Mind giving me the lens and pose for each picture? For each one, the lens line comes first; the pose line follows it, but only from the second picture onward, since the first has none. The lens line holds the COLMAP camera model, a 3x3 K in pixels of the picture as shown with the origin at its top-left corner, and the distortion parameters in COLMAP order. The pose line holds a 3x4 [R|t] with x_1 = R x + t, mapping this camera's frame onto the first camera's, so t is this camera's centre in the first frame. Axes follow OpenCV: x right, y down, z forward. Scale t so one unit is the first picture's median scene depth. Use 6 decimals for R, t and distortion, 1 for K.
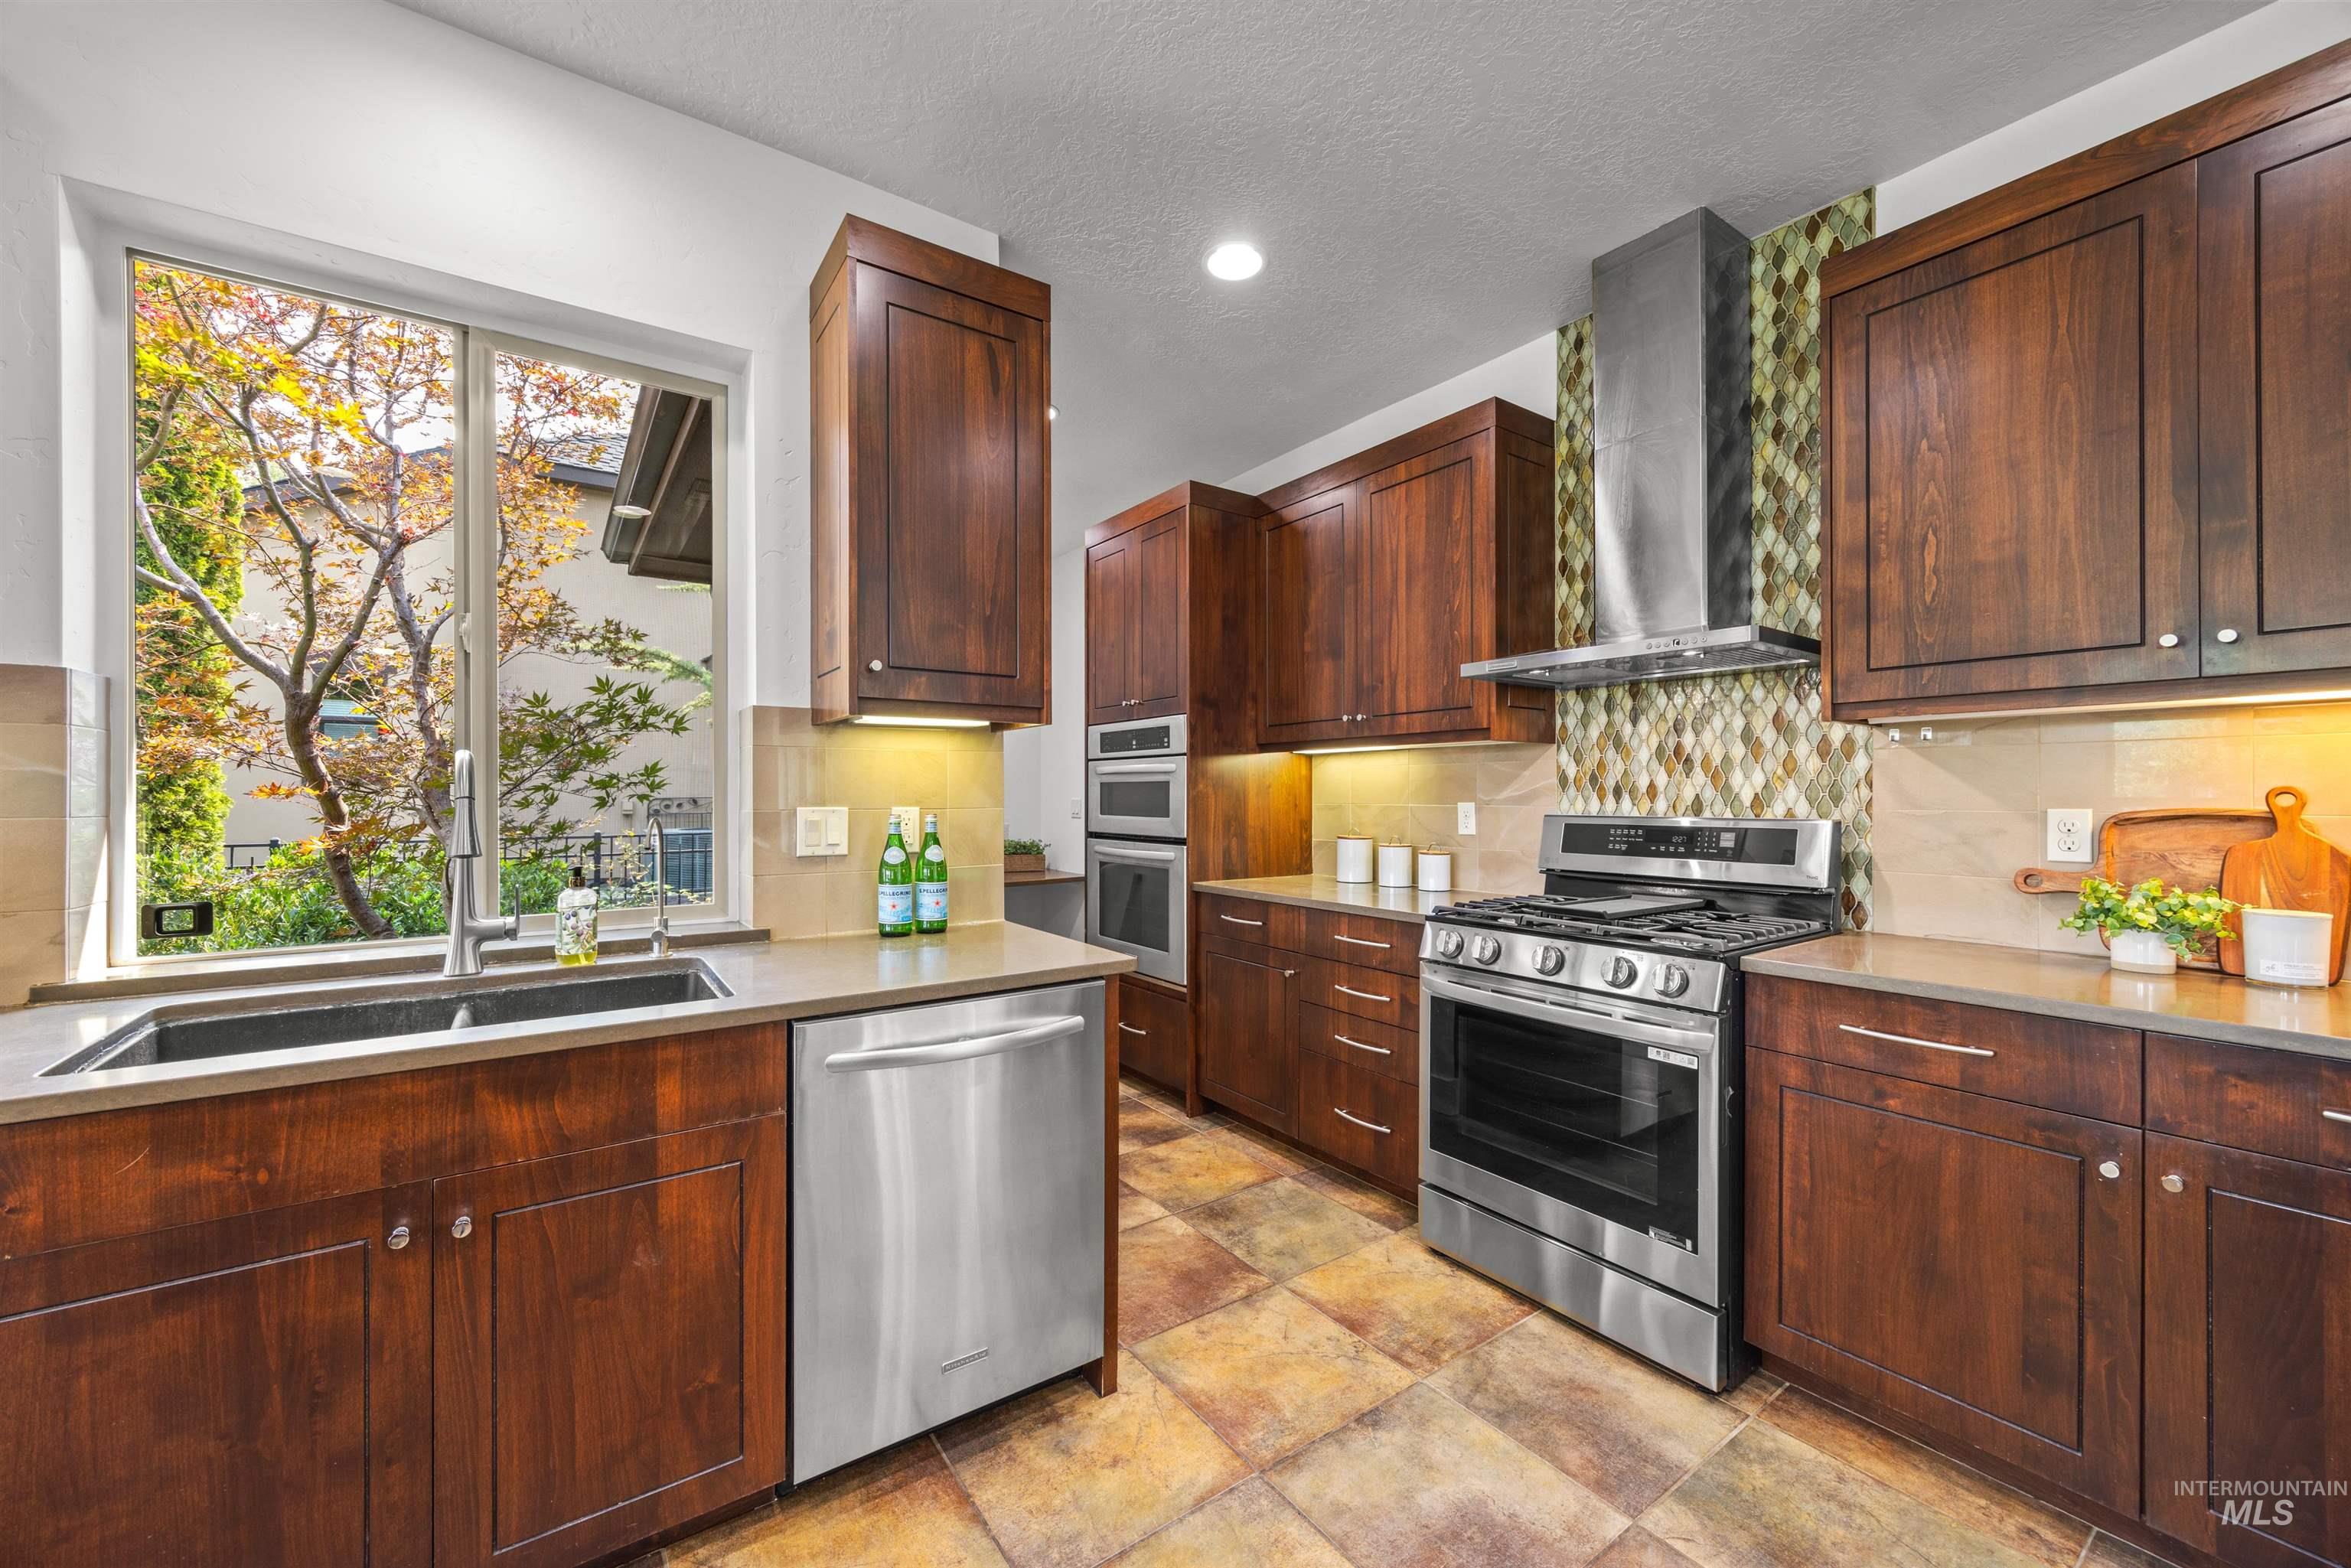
lens RADIAL K [[900.6, 0, 1173.4], [0, 900.6, 792.8], [0, 0, 1]] dist [0.002299, 0.000207]
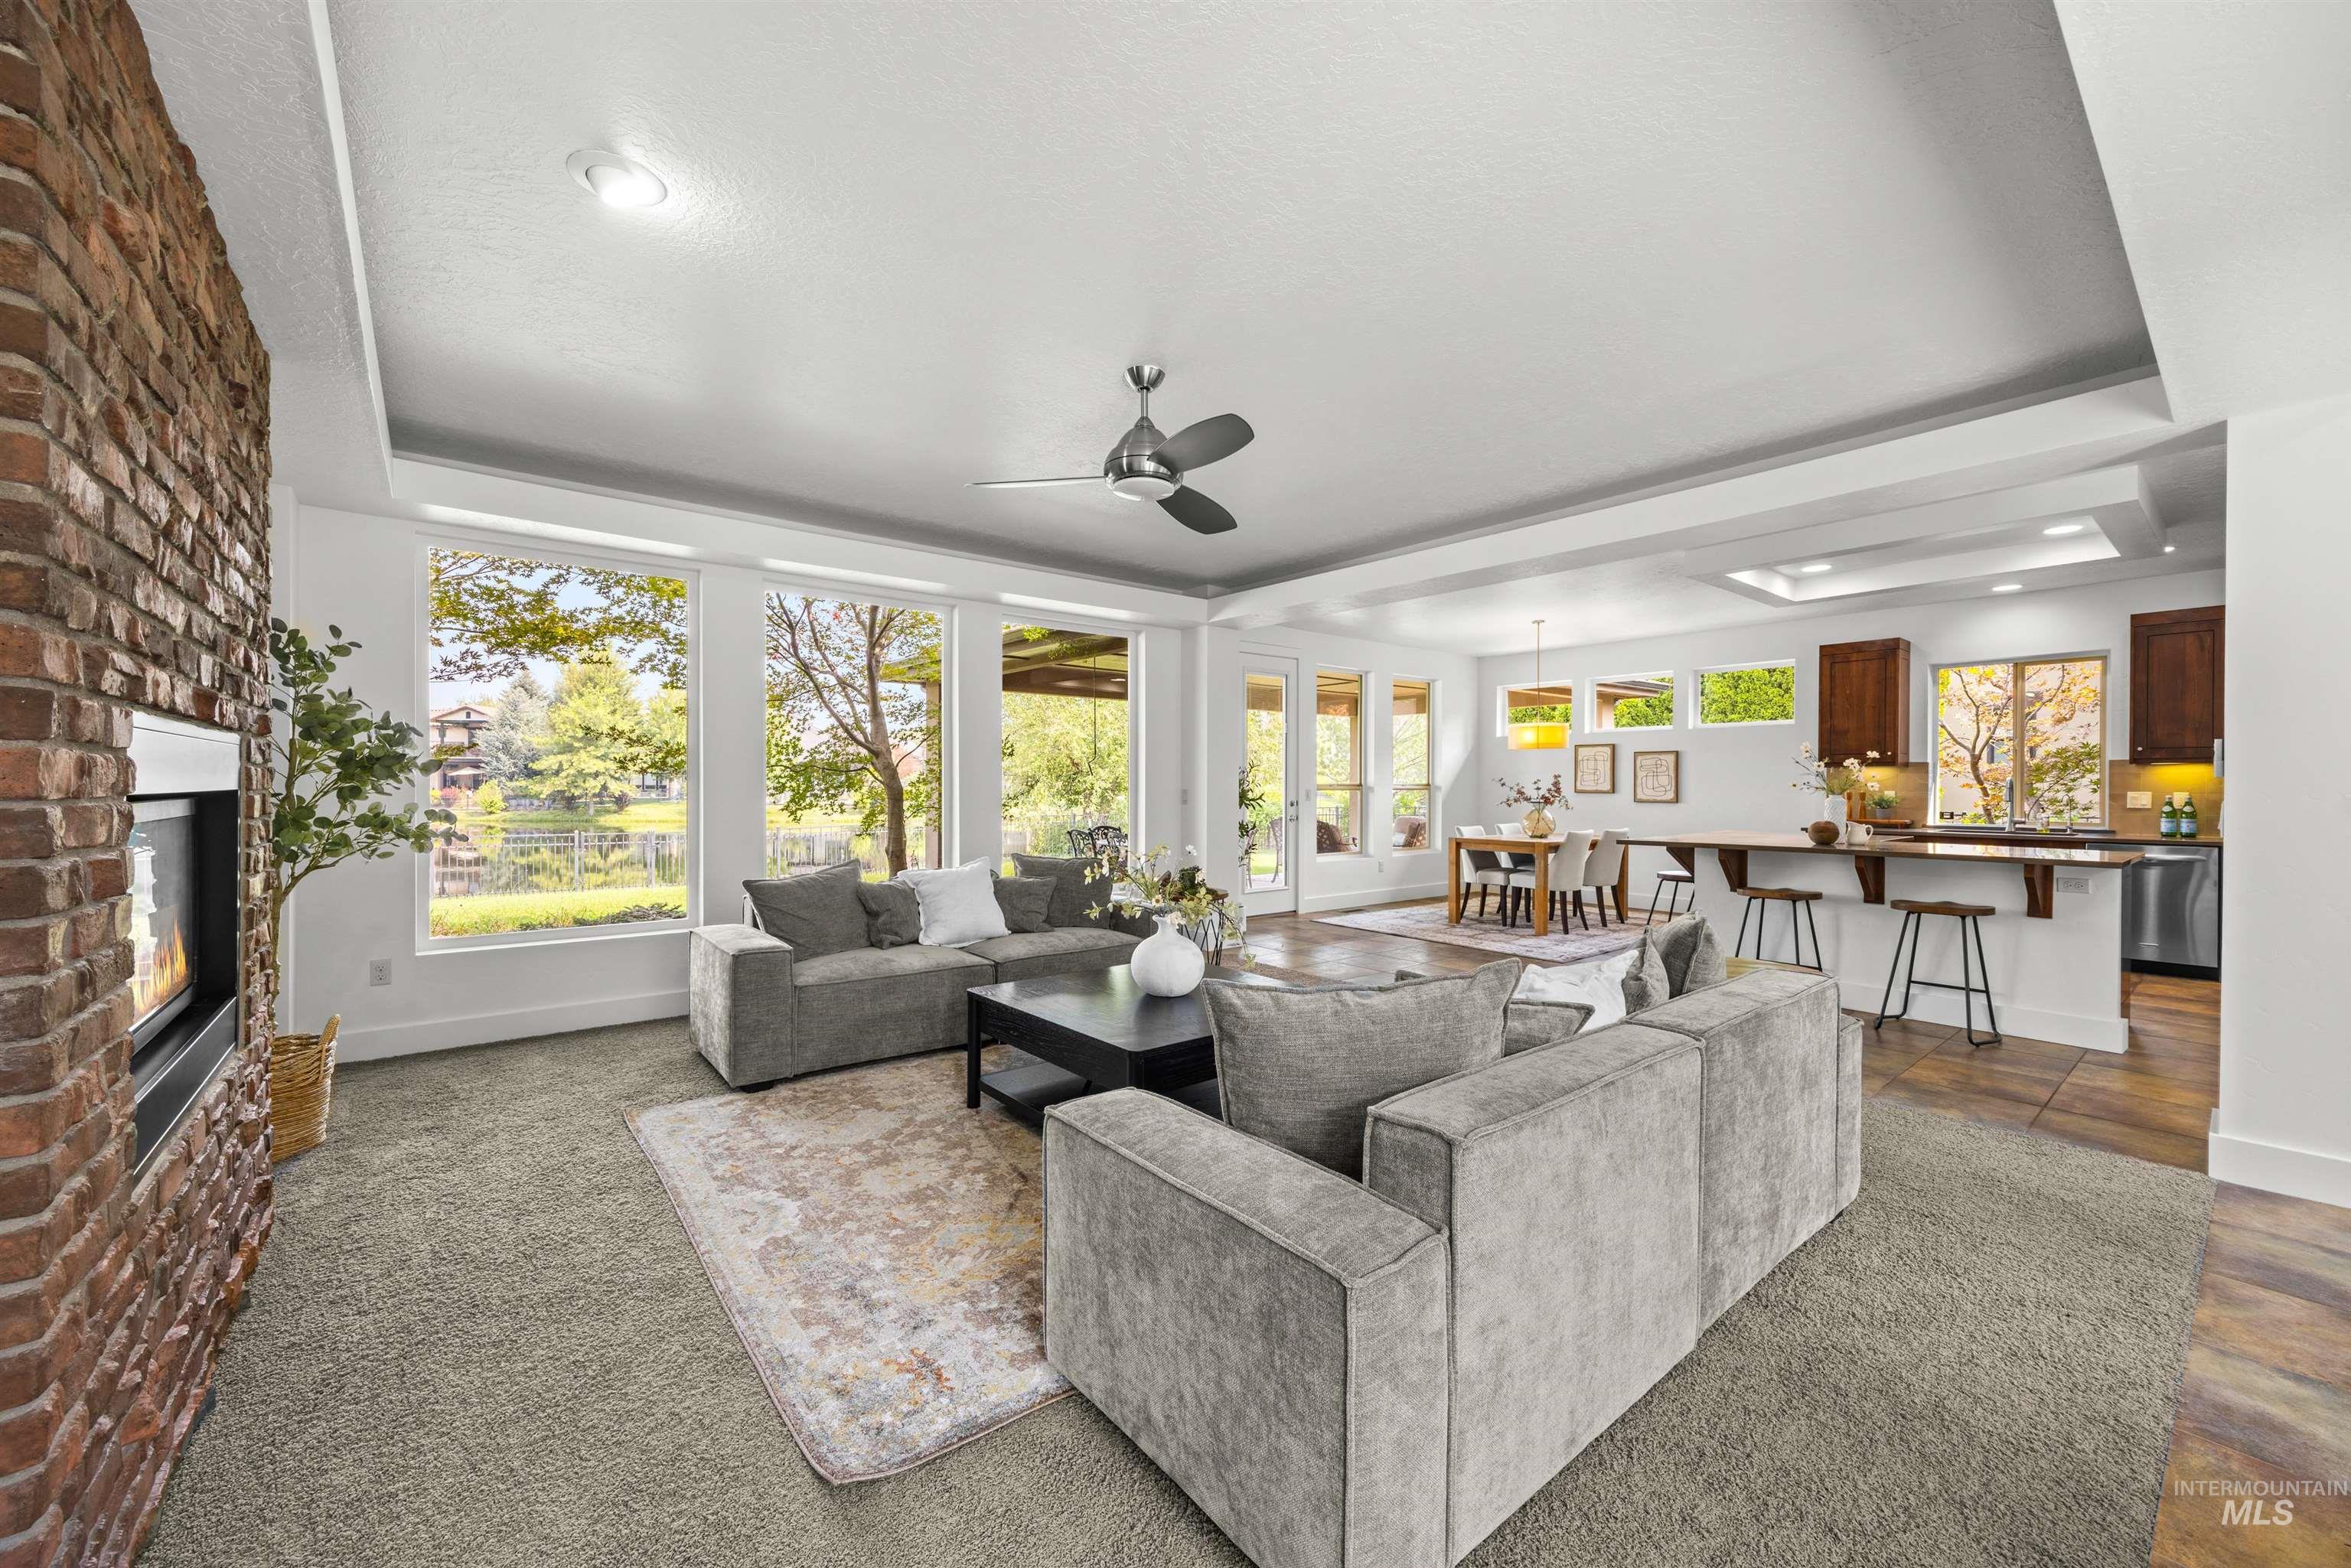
lens RADIAL K [[900.6, 0, 1173.4], [0, 900.6, 792.8], [0, 0, 1]] dist [0.002299, 0.000207]
pose [[0.071316, 0.009153, -0.997412, 2.113892], [-0.000088, 0.999958, 0.009170, -0.007790], [0.997454, -0.000567, 0.071313, -2.152749]]
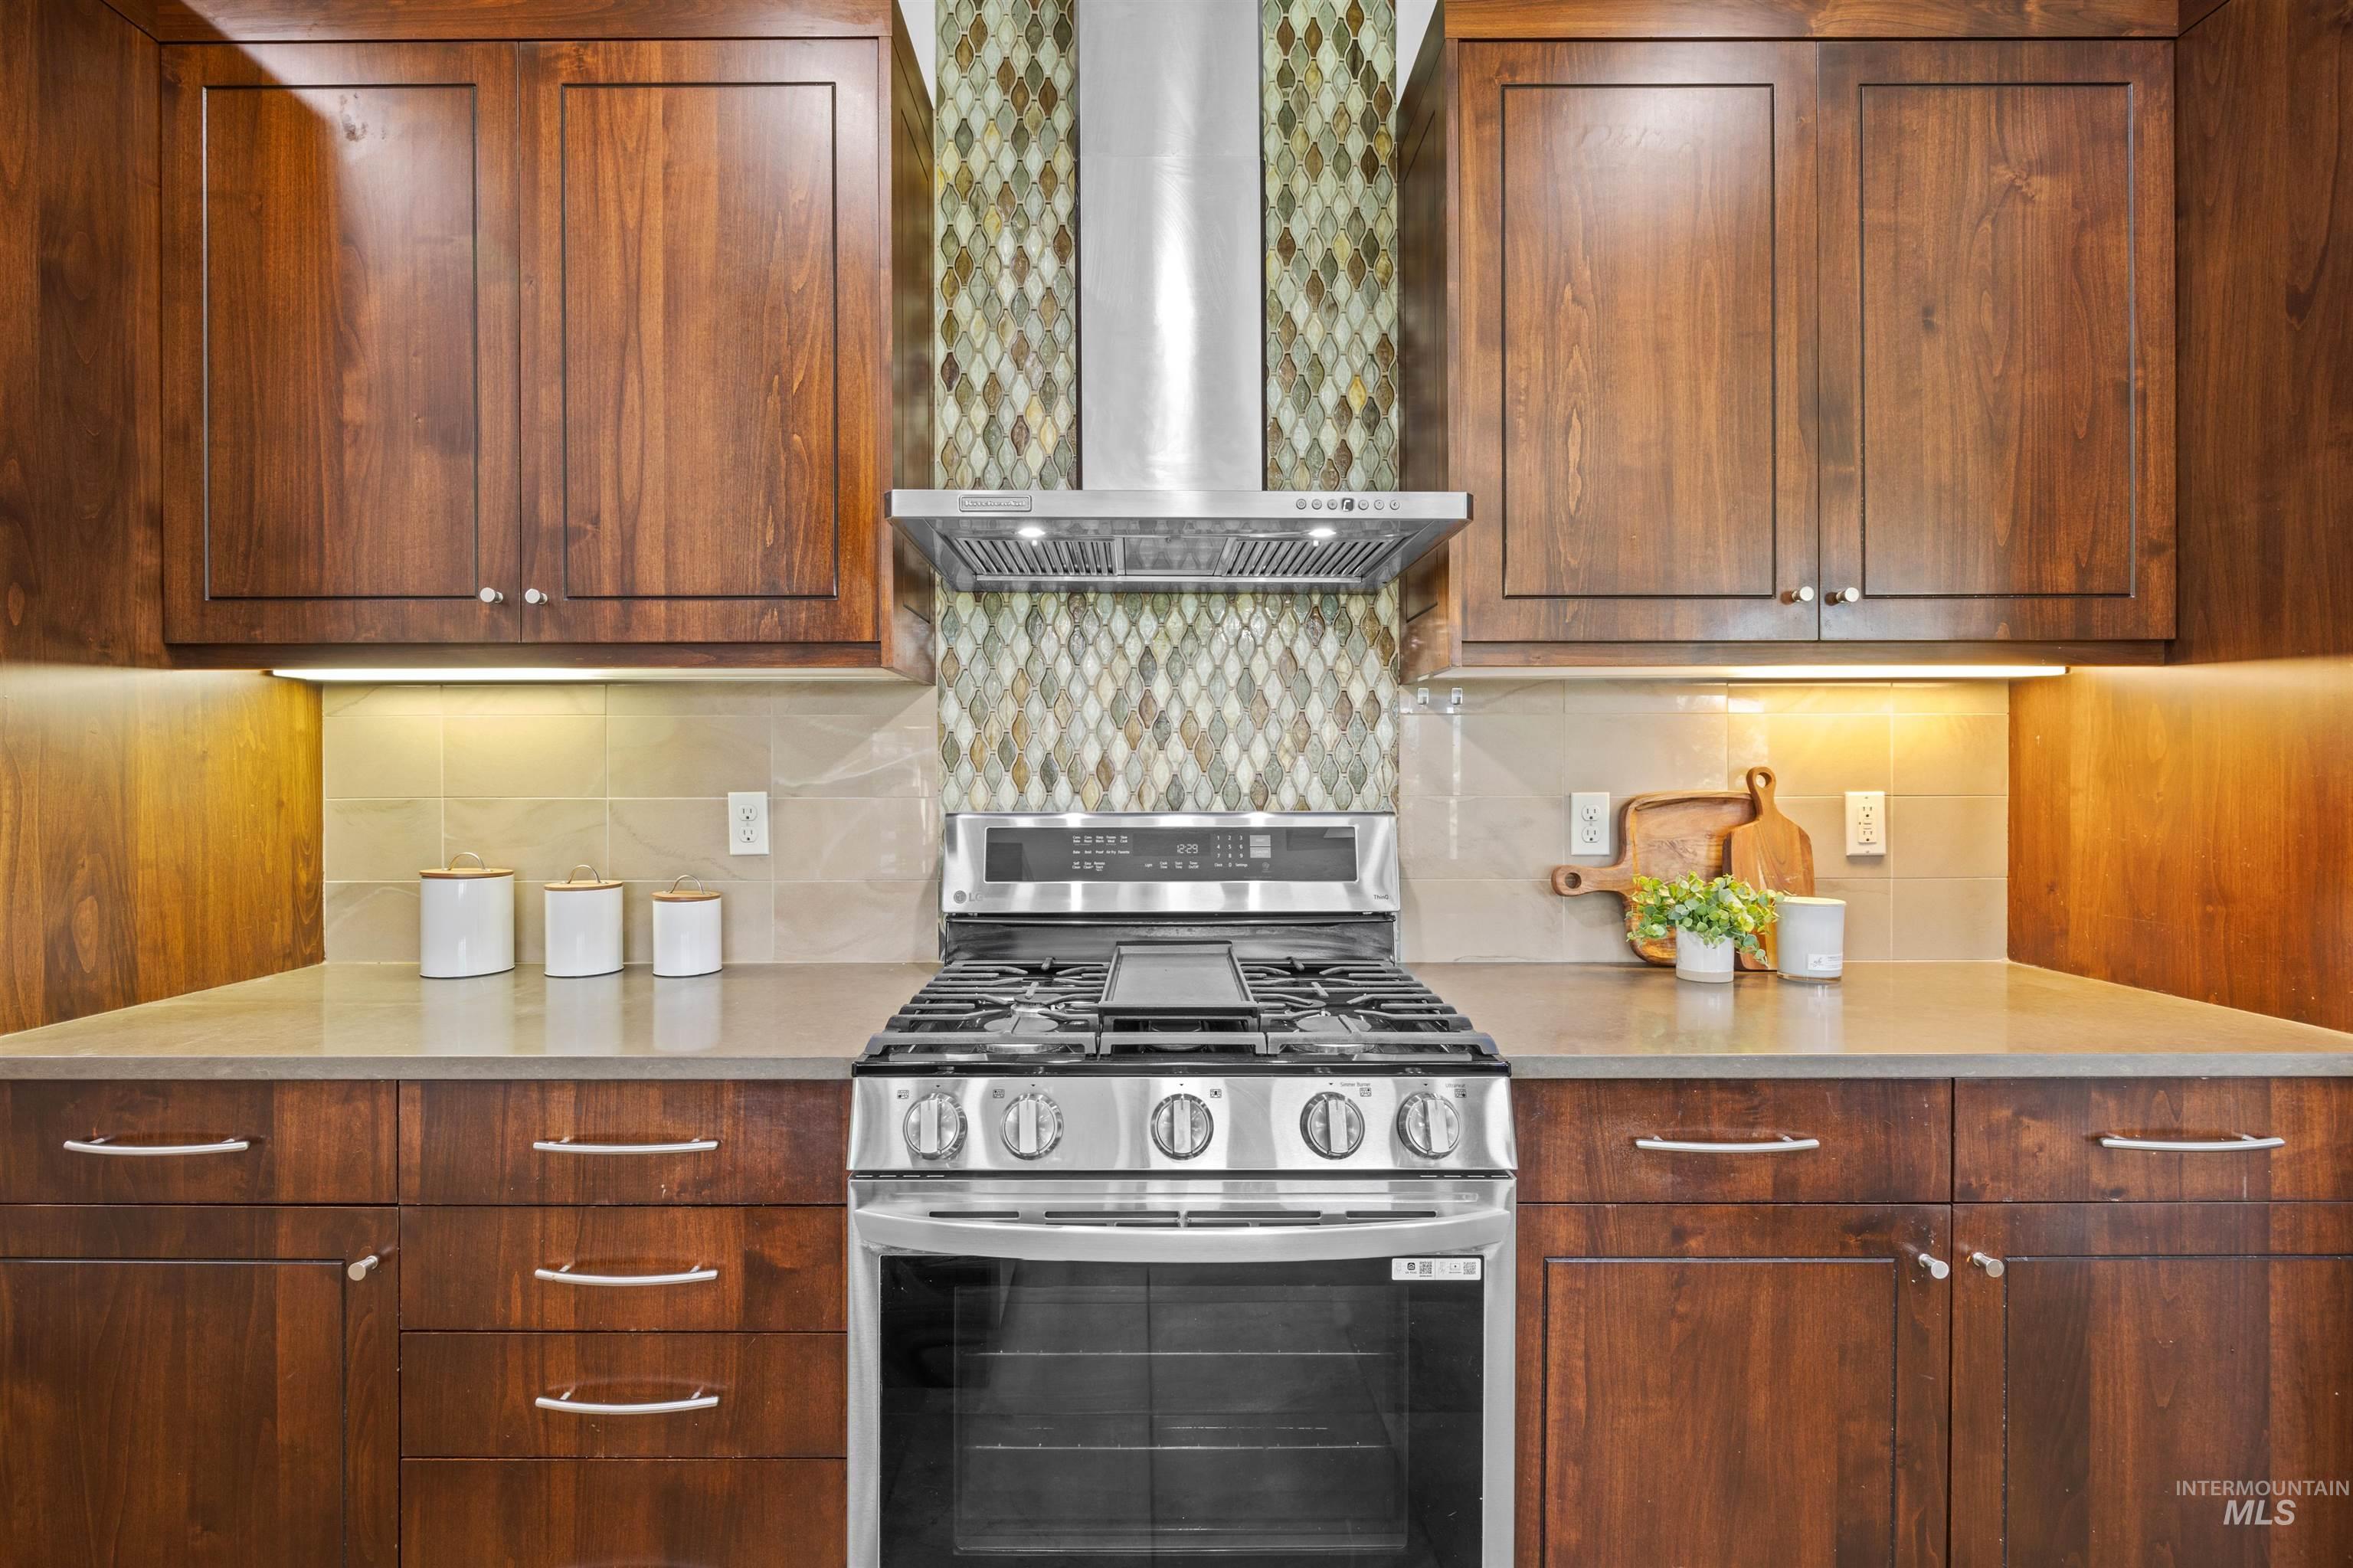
lens RADIAL K [[1066.7, 0, 1158.6], [0, 1066.7, 776.5], [0, 0, 1]] dist [-0.005978, 0.000100]
pose [[0.577831, -0.002368, 0.816153, -0.043562], [-0.000475, 0.999995, 0.003238, 0.000028], [-0.816157, -0.002258, 0.577826, 0.602782]]
